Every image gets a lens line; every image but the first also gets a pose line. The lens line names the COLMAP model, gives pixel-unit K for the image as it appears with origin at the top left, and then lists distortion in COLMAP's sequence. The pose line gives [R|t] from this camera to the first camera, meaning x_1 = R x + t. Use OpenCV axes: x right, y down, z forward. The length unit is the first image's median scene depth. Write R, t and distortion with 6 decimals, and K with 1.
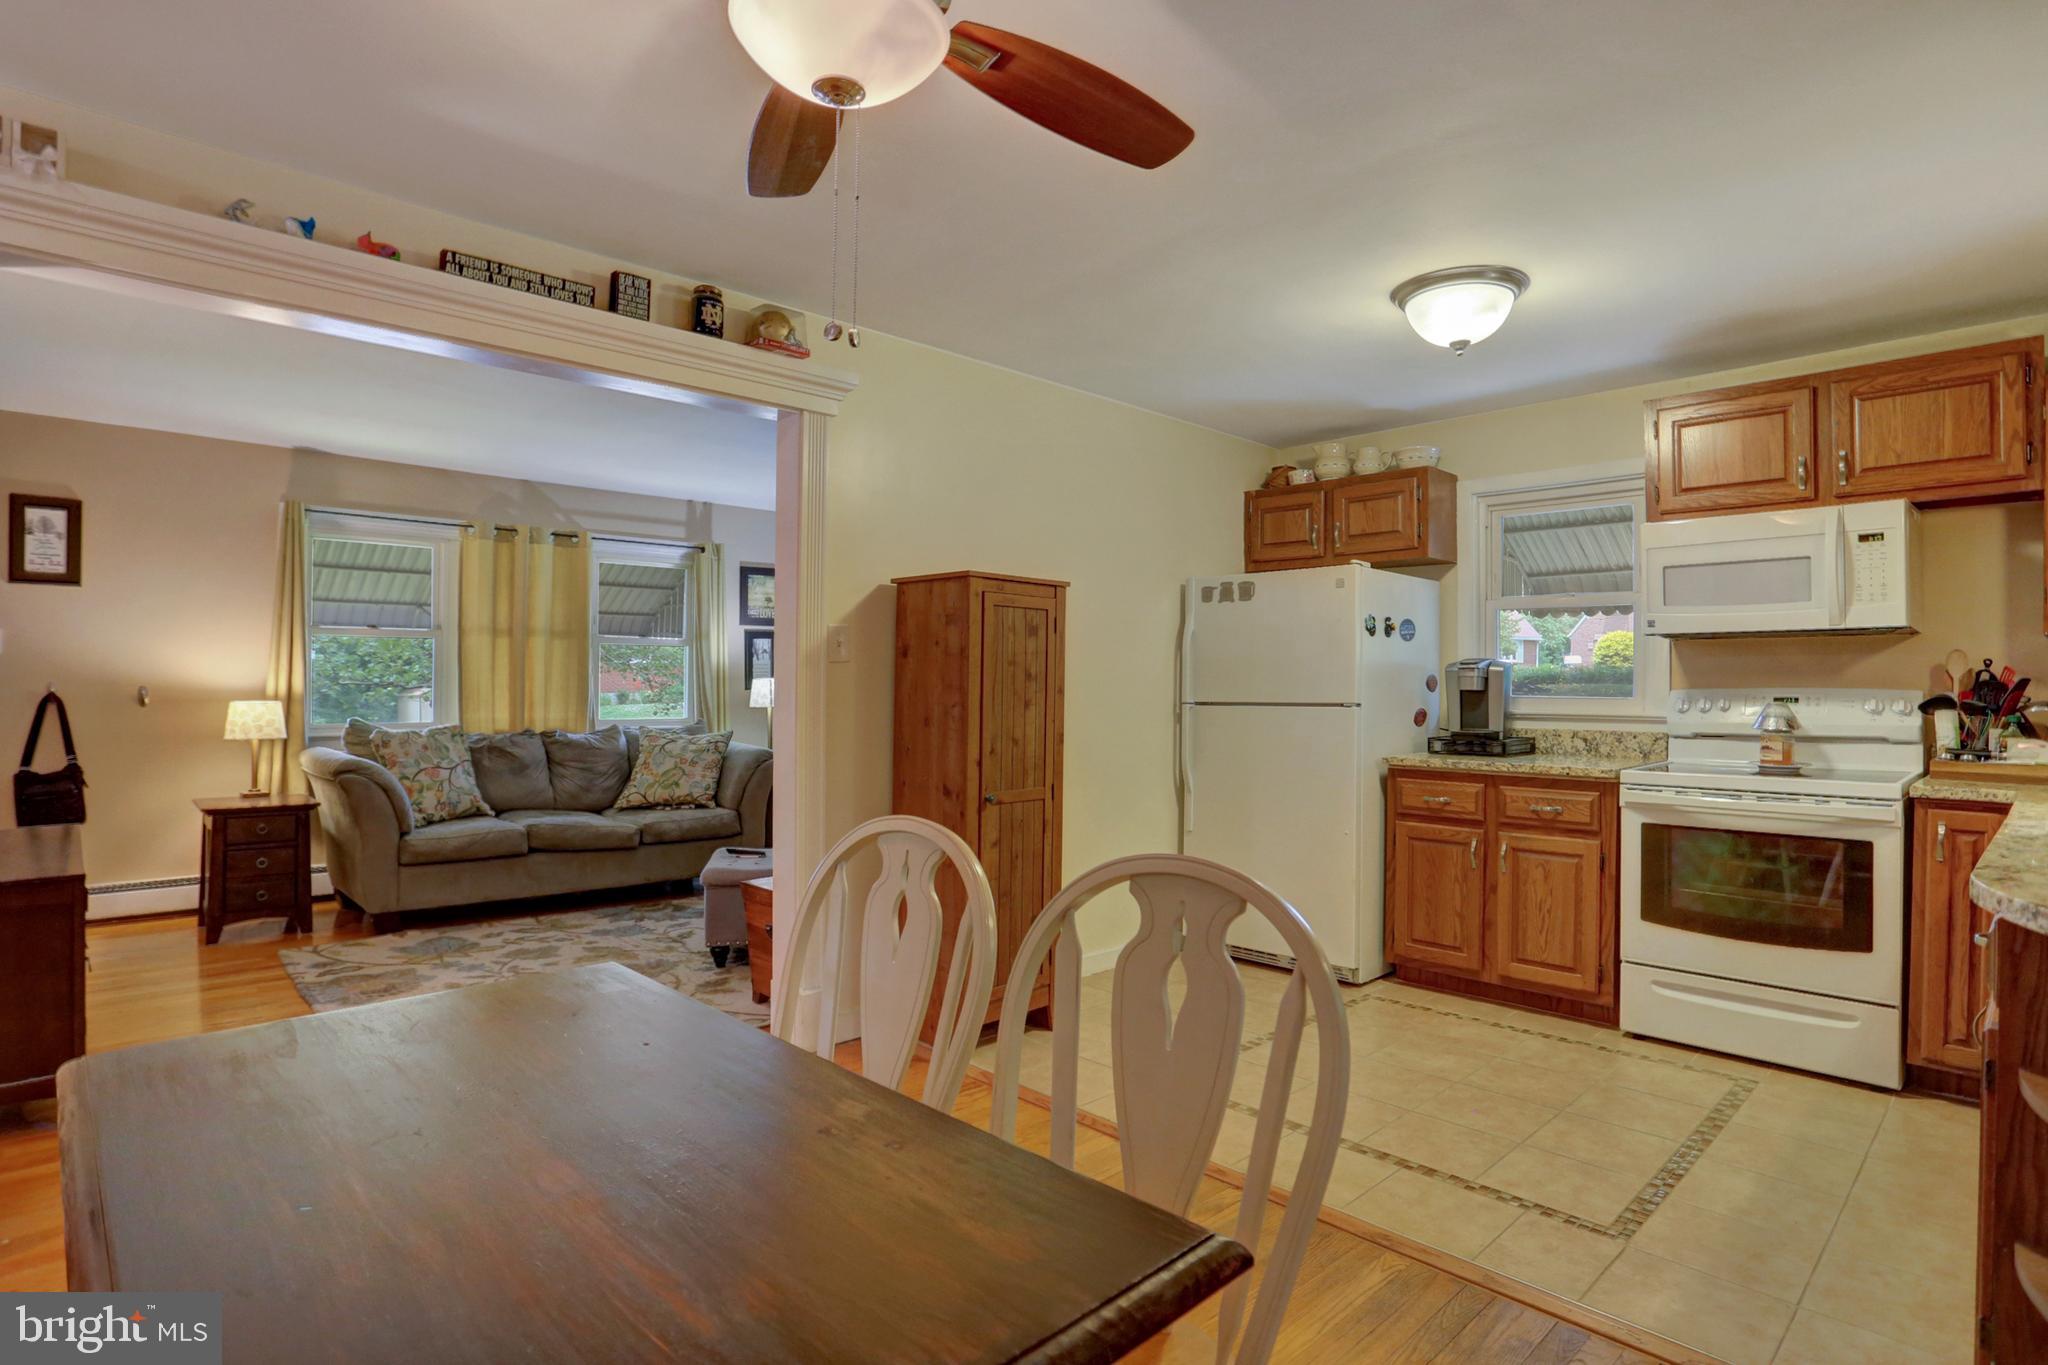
lens RADIAL K [[1037.7, 0, 1022.4], [0, 1037.7, 689.3], [0, 0, 1]] dist [-0.076893, 0.036106]
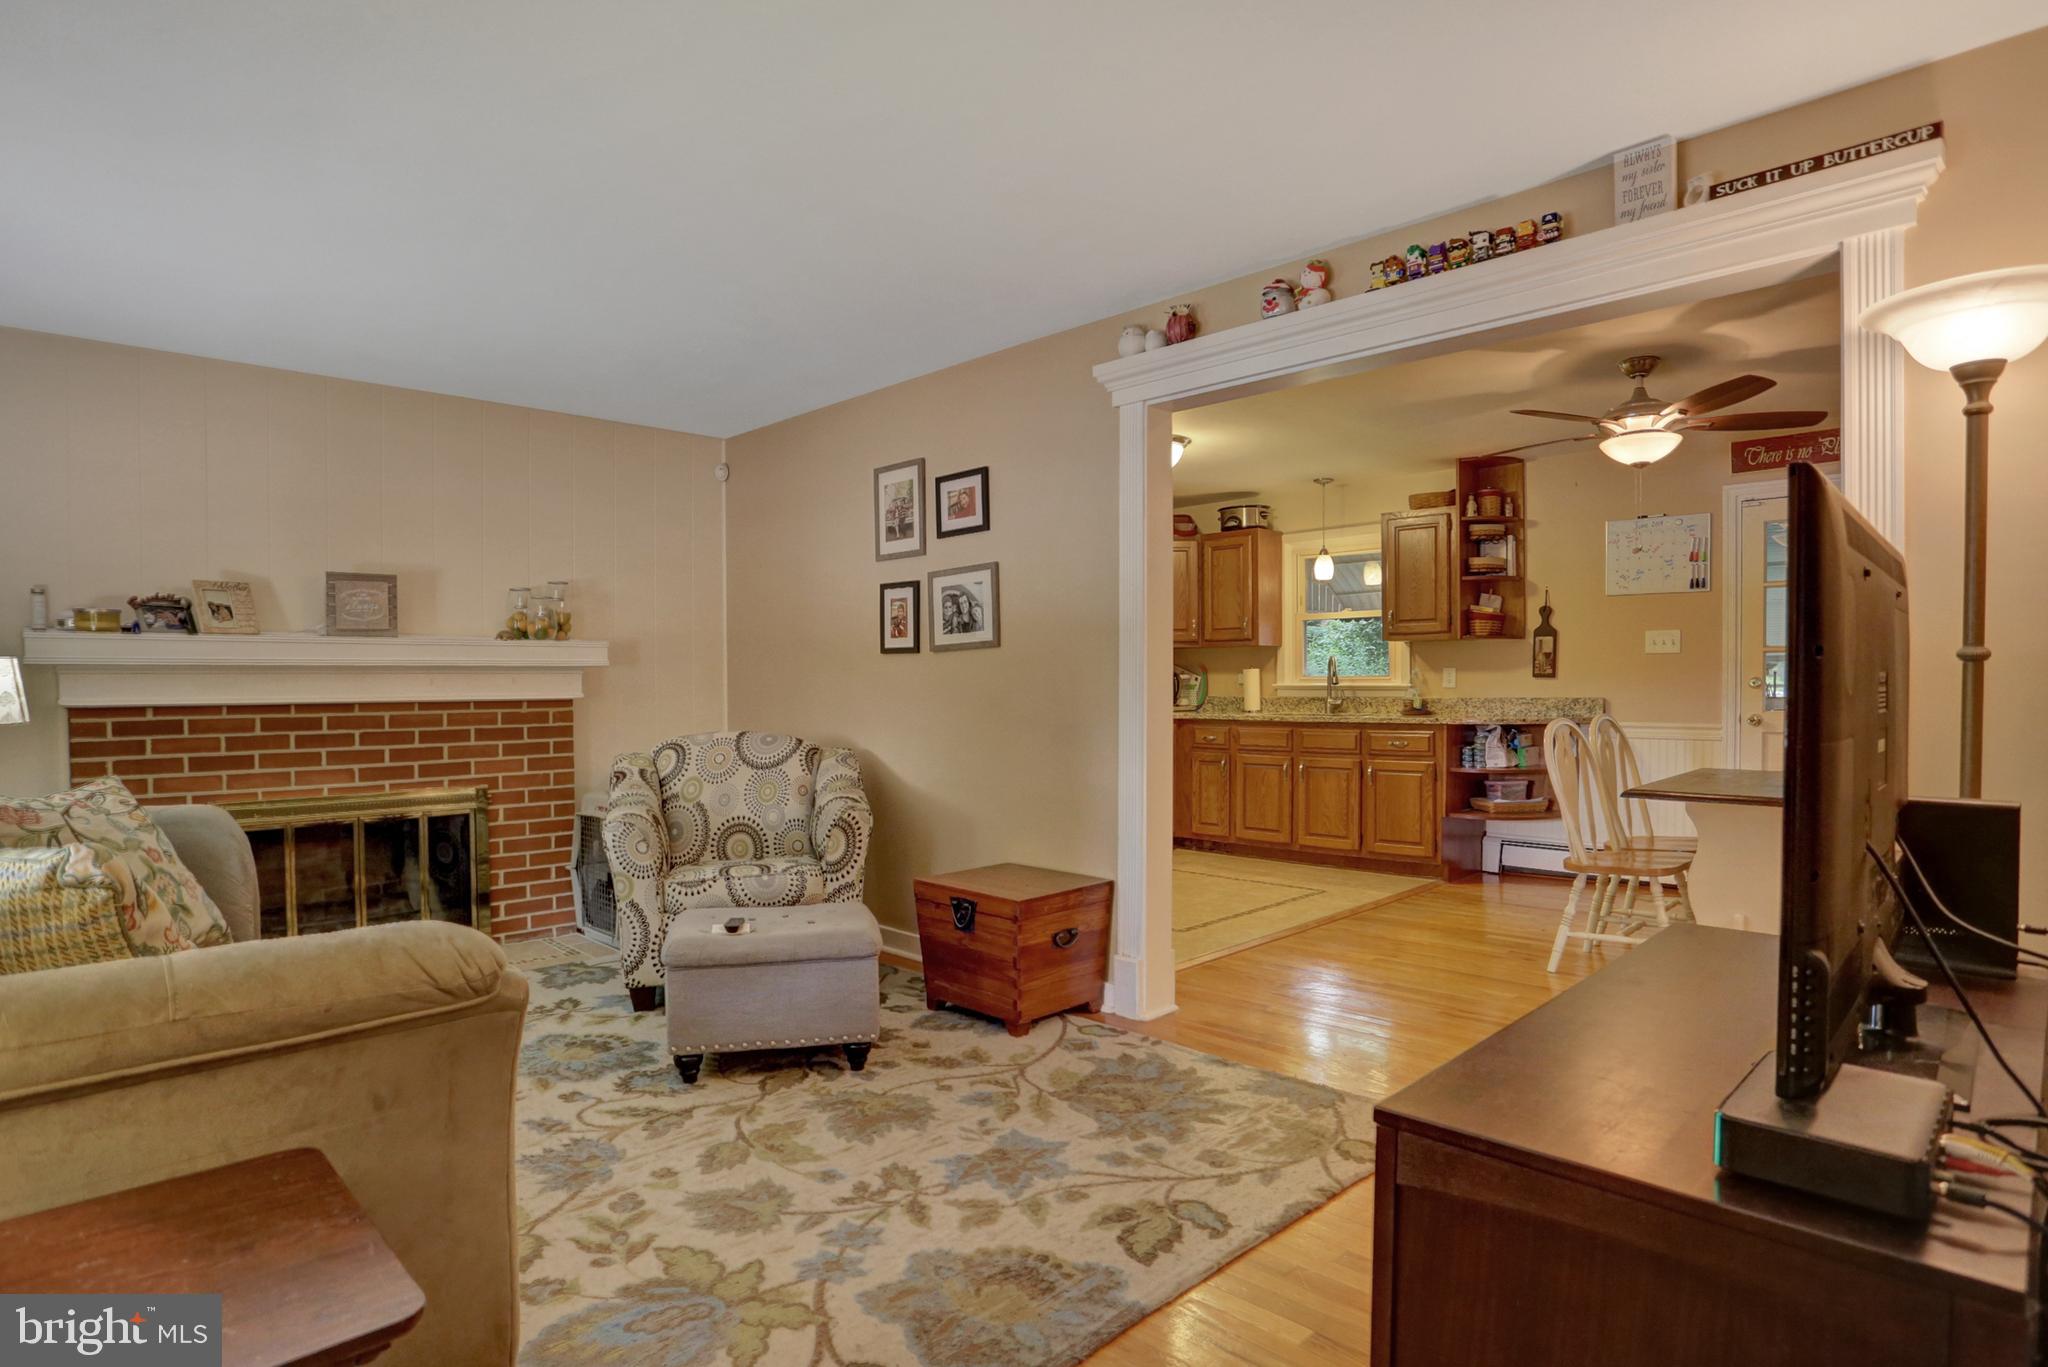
lens RADIAL K [[1104.1, 0, 1016.0], [0, 1104.1, 706.8], [0, 0, 1]] dist [-0.094853, 0.059074]
pose [[-0.019142, -0.029687, 0.999376, -1.056133], [0.010152, 0.999502, 0.029885, 0.001616], [-0.999765, 0.010717, -0.018831, 0.920841]]
